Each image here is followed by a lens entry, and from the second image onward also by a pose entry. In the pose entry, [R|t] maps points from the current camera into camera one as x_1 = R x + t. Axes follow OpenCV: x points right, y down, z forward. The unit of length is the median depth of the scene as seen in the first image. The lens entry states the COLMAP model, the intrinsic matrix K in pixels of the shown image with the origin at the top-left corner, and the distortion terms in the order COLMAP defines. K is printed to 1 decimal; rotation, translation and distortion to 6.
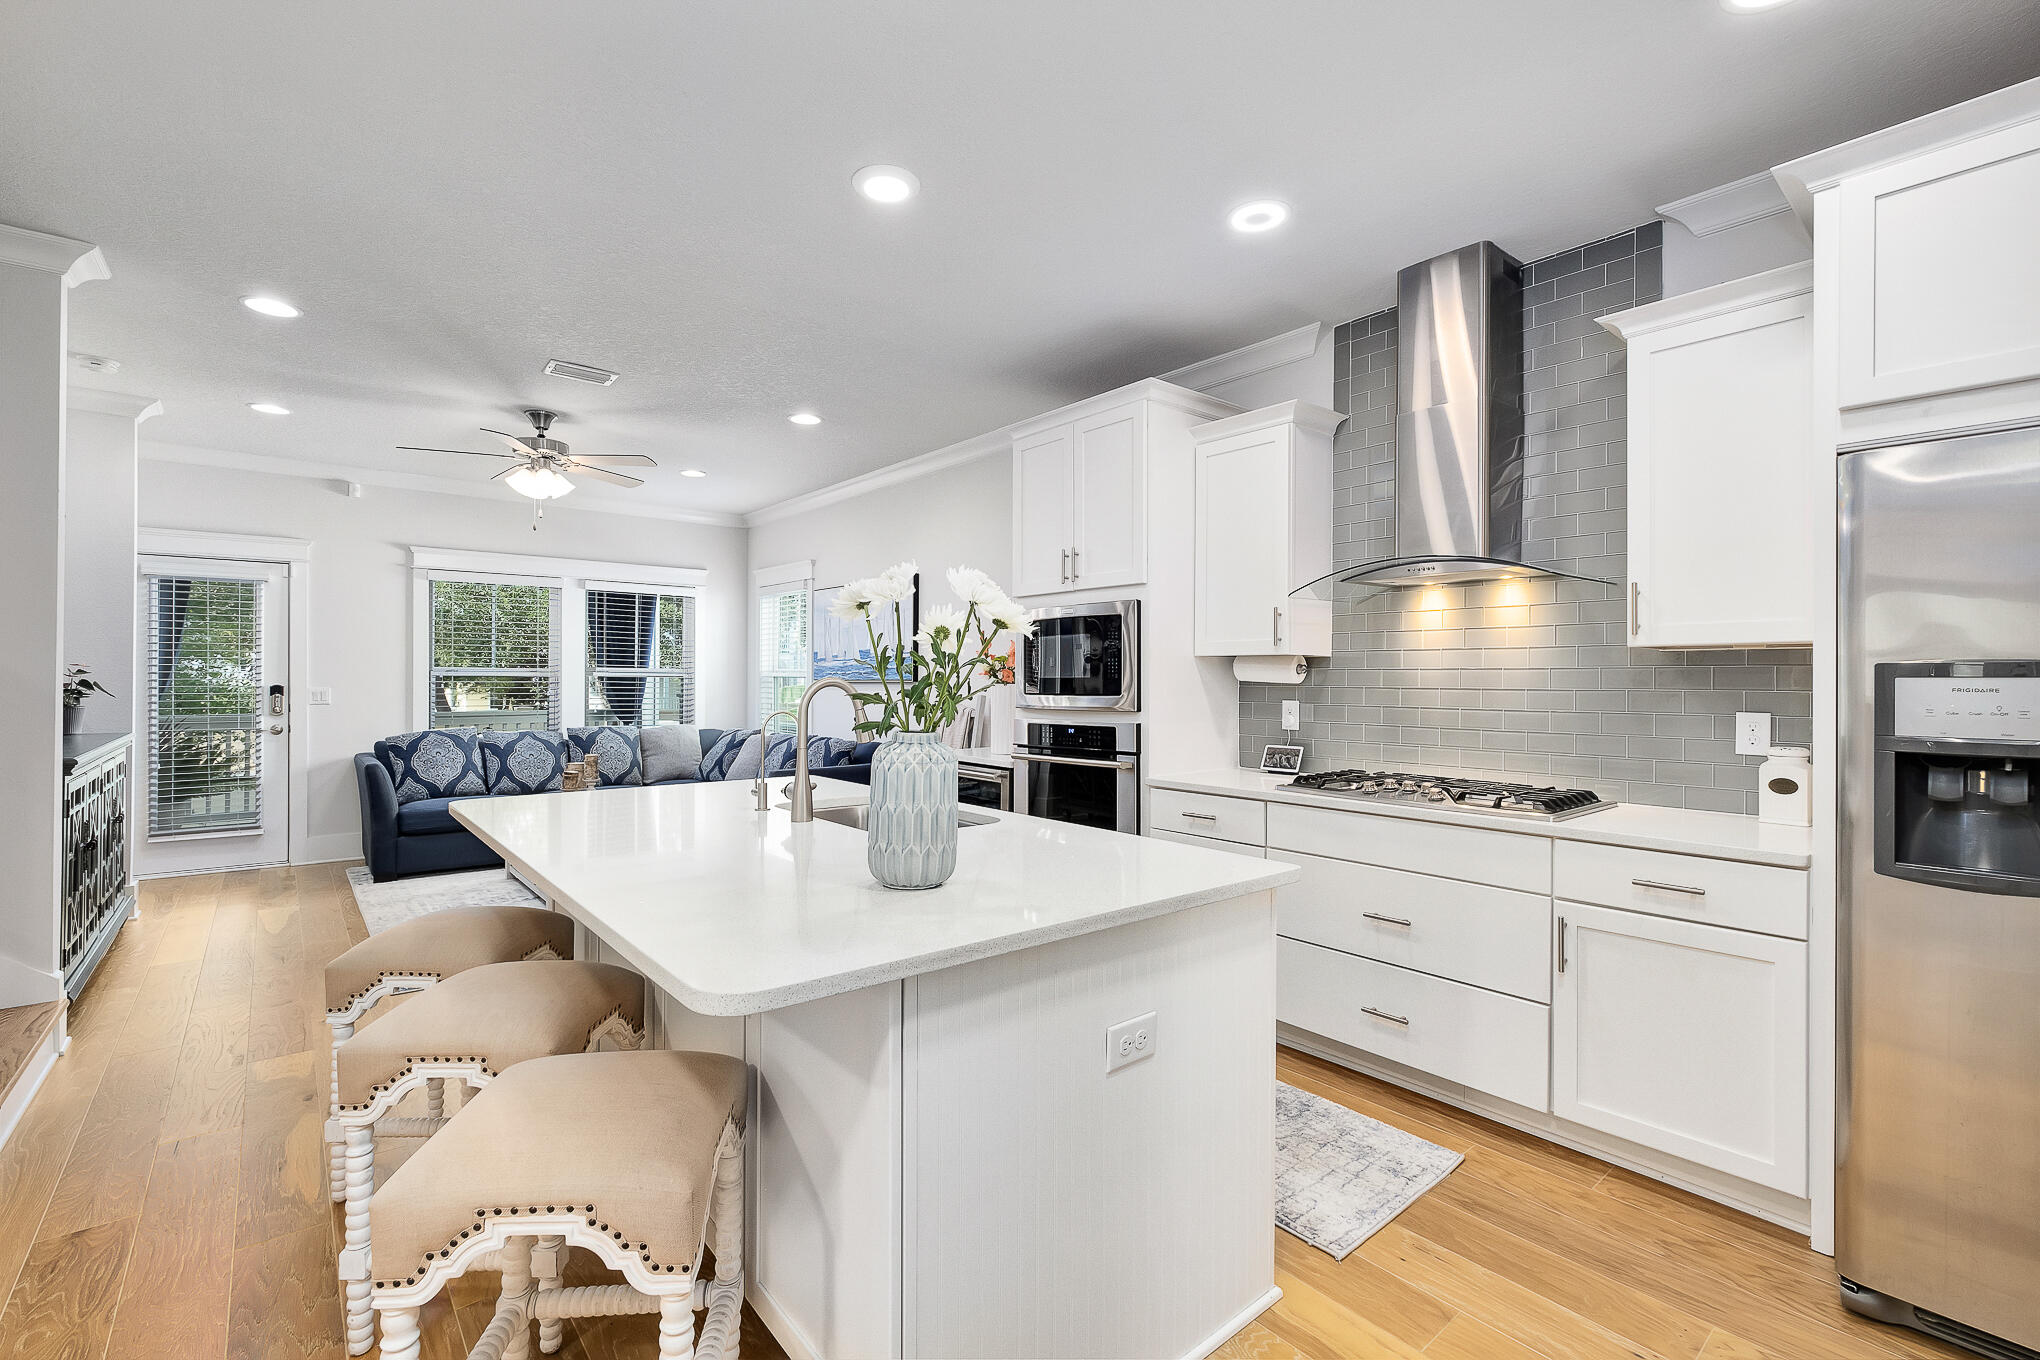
lens RADIAL K [[891.6, 0, 1015.9], [0, 891.6, 674.6], [0, 0, 1]] dist [-0.002493, 0.000957]
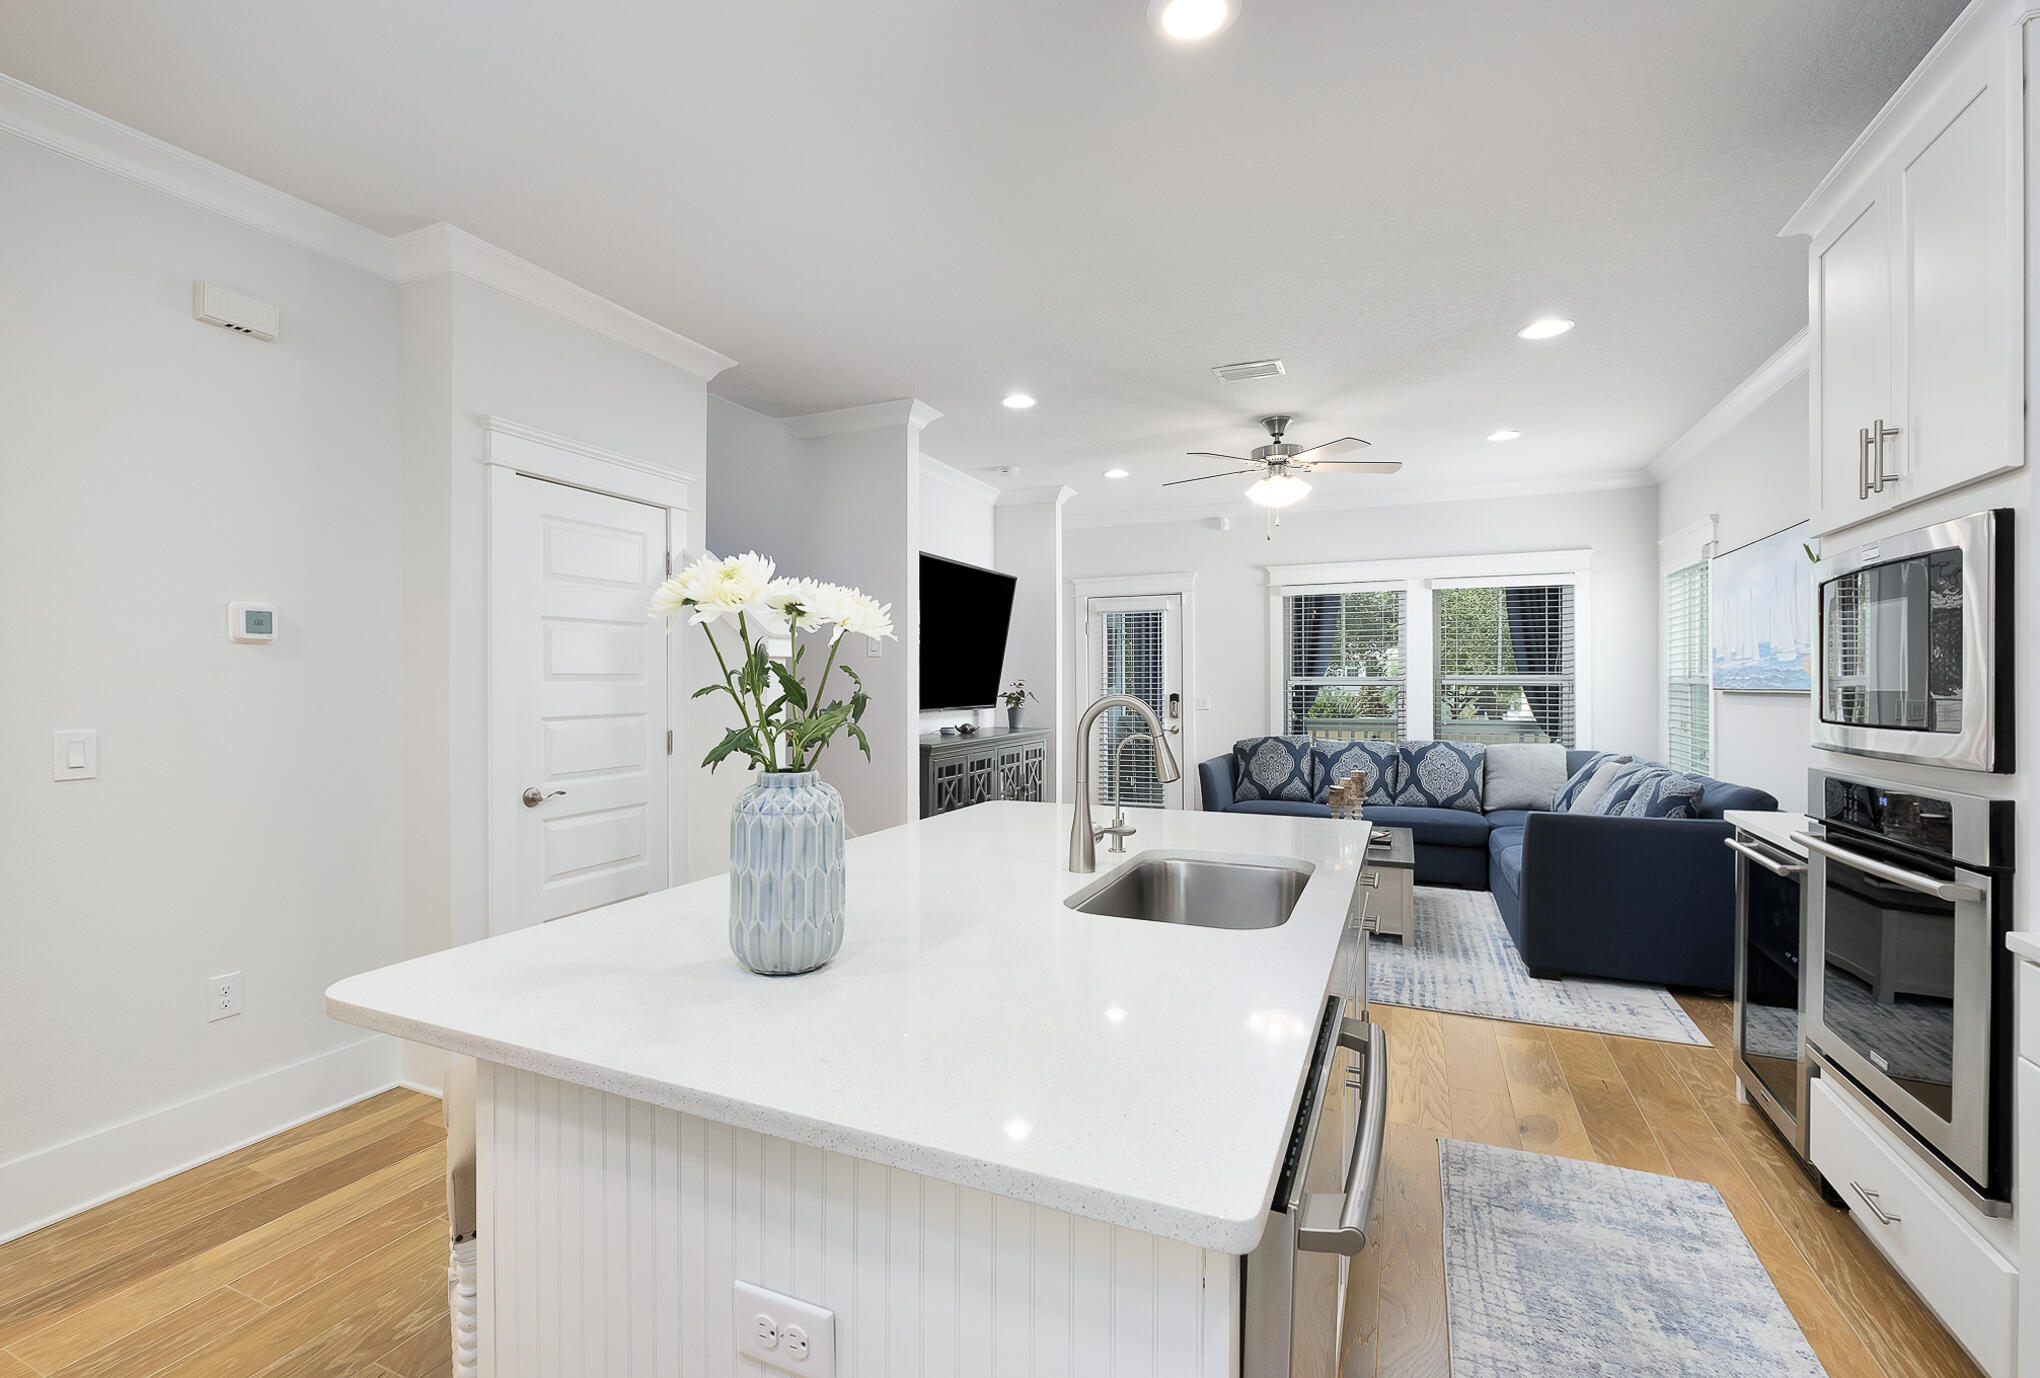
lens RADIAL K [[906.7, 0, 986.1], [0, 906.7, 685.6], [0, 0, 1]] dist [0.001507, 0.000275]
pose [[0.434464, -0.002503, -0.900686, 0.185016], [0.008603, 0.999962, 0.001371, -0.003014], [0.900648, -0.008345, 0.434469, 0.222502]]
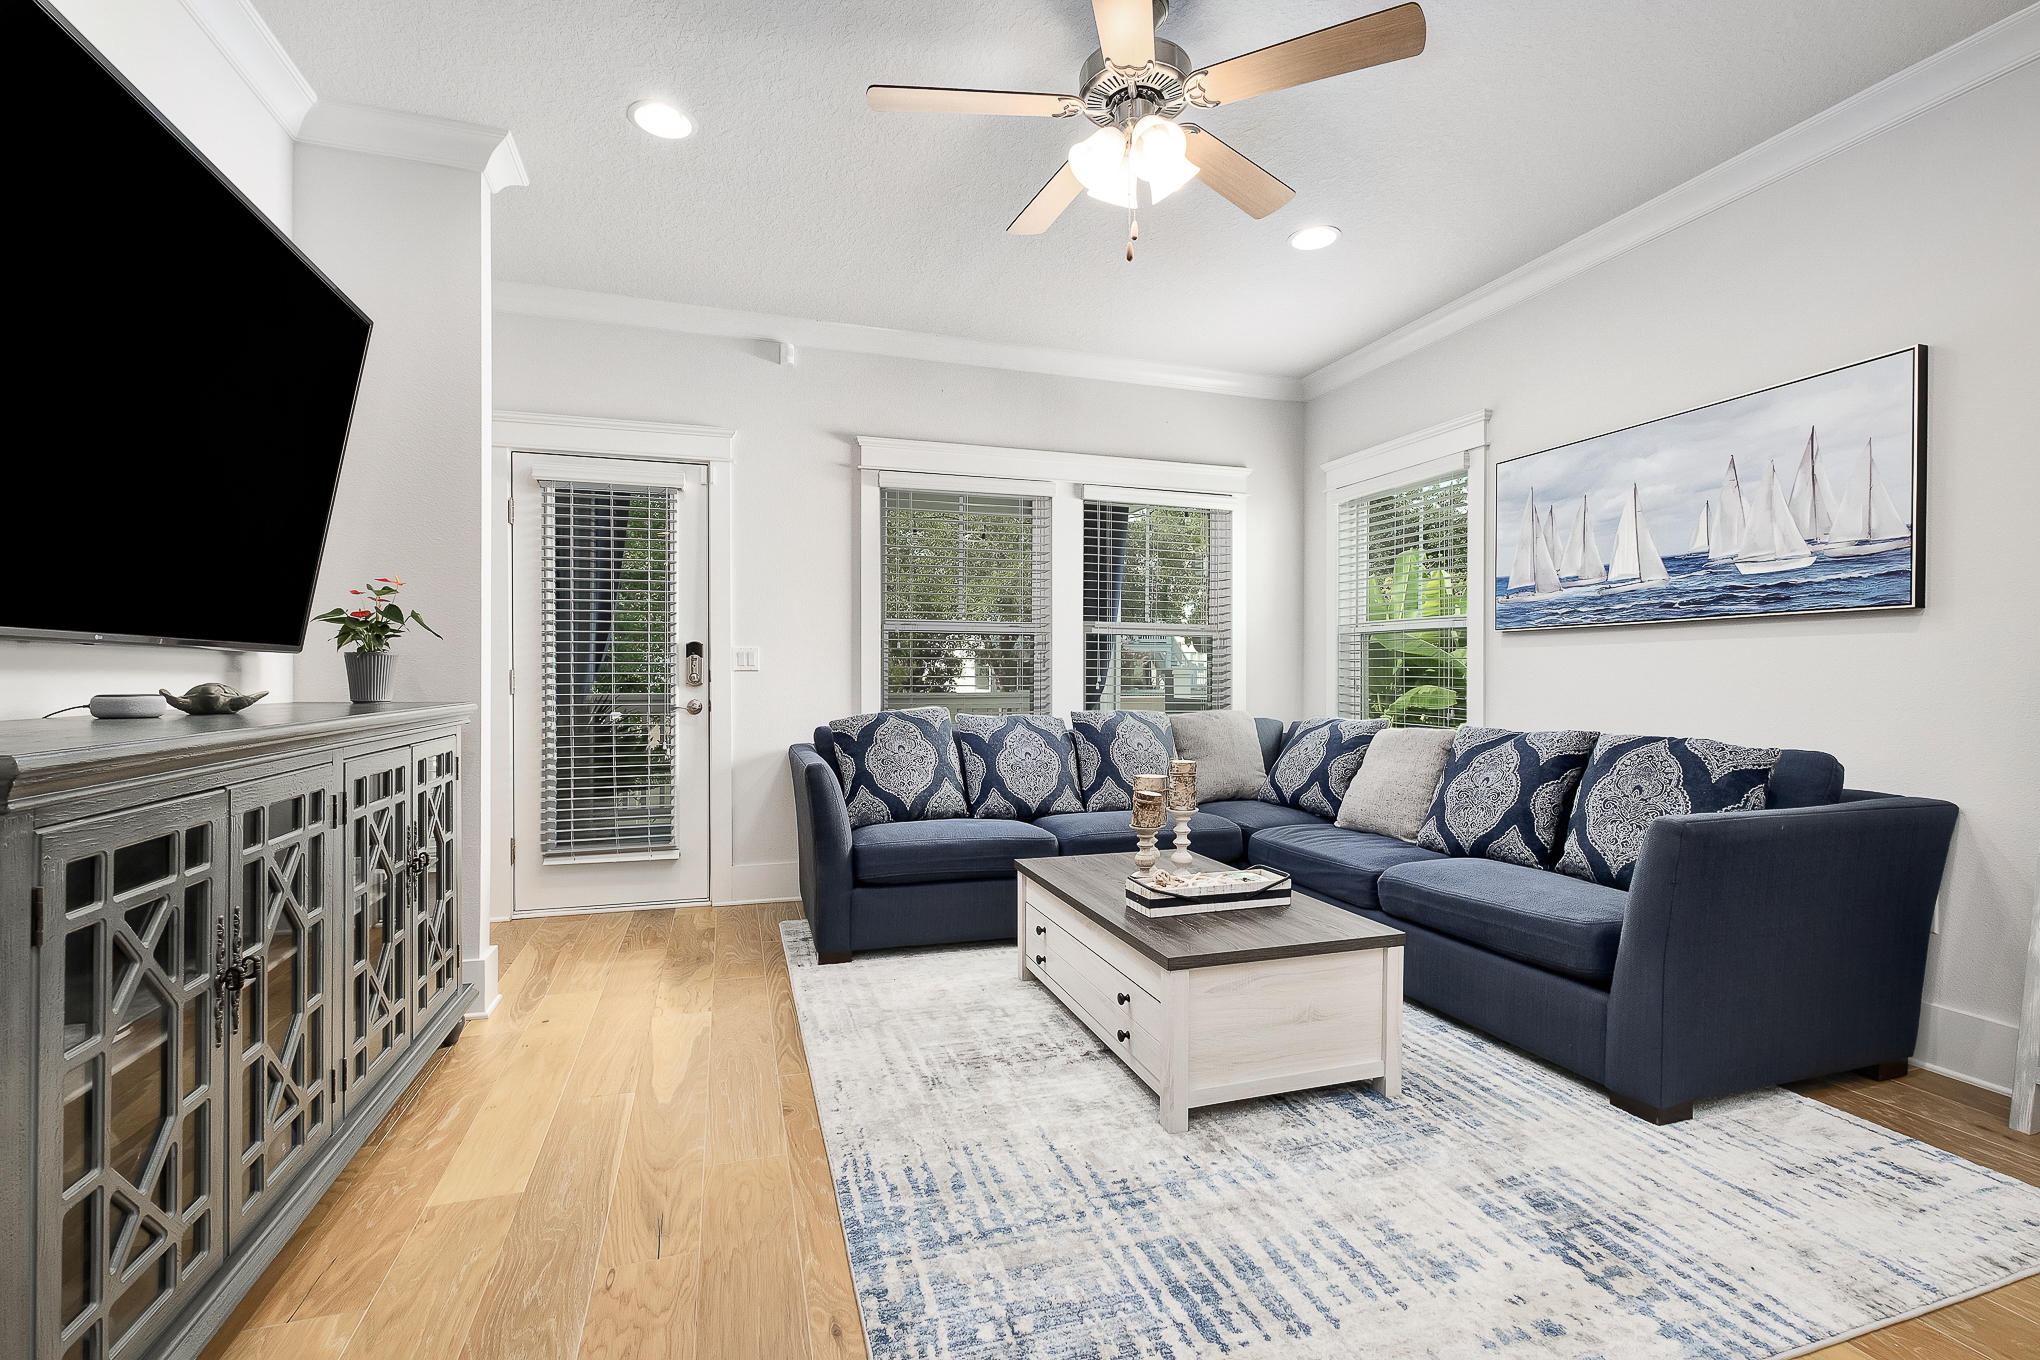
lens RADIAL K [[907.7, 0, 1024.9], [0, 907.7, 675.6], [0, 0, 1]] dist [-0.001613, -0.000030]
pose [[0.929614, -0.001501, -0.368531, -0.336713], [0.003038, 0.999989, 0.003590, 0.036021], [0.368522, -0.004457, 0.929608, 0.445054]]
